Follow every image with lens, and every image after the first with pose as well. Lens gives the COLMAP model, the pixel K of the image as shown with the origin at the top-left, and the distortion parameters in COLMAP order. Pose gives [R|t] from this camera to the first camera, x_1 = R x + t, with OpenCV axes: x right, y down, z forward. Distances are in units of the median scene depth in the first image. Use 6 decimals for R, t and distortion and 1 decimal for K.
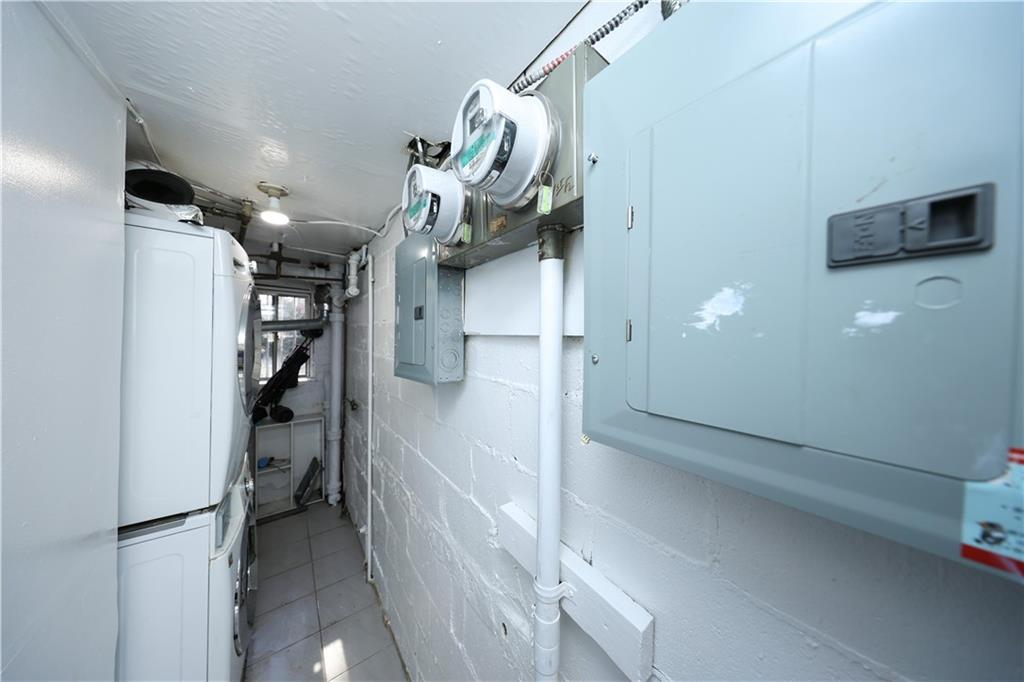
lens RADIAL K [[294.1, 0, 511.0], [0, 294.1, 334.0], [0, 0, 1]] dist [-0.002159, 0.000290]
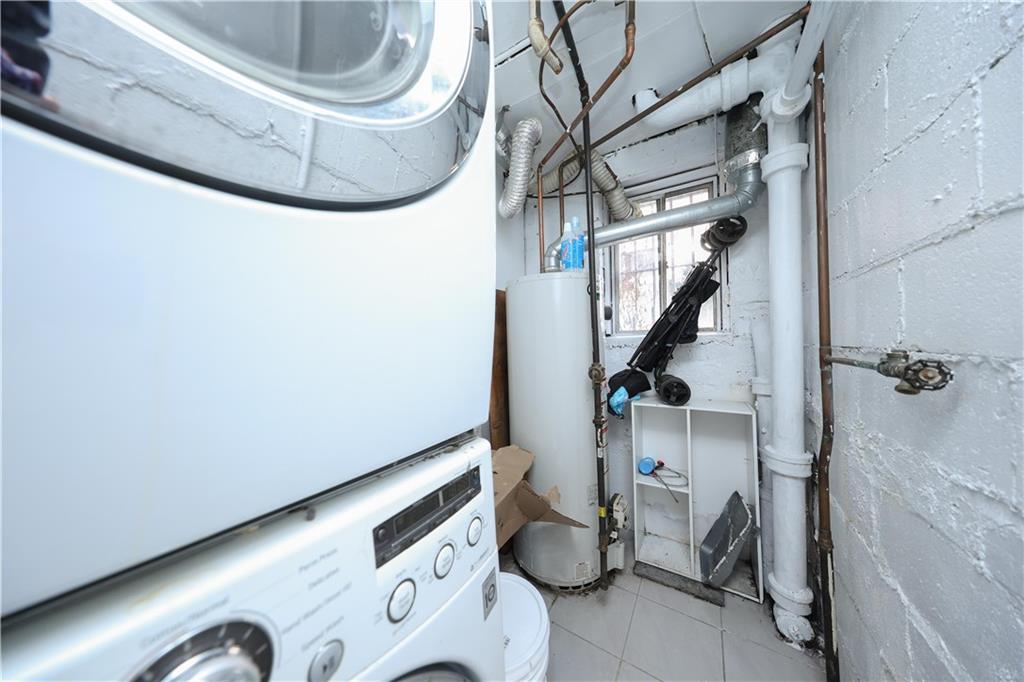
lens RADIAL K [[294.1, 0, 511.6], [0, 294.1, 341.7], [0, 0, 1]] dist [-0.002159, 0.000290]
pose [[0.323976, -0.027700, -0.945660, -0.339446], [0.019679, 0.999552, -0.022537, 0.182713], [0.945861, -0.011309, 0.324376, 0.517980]]
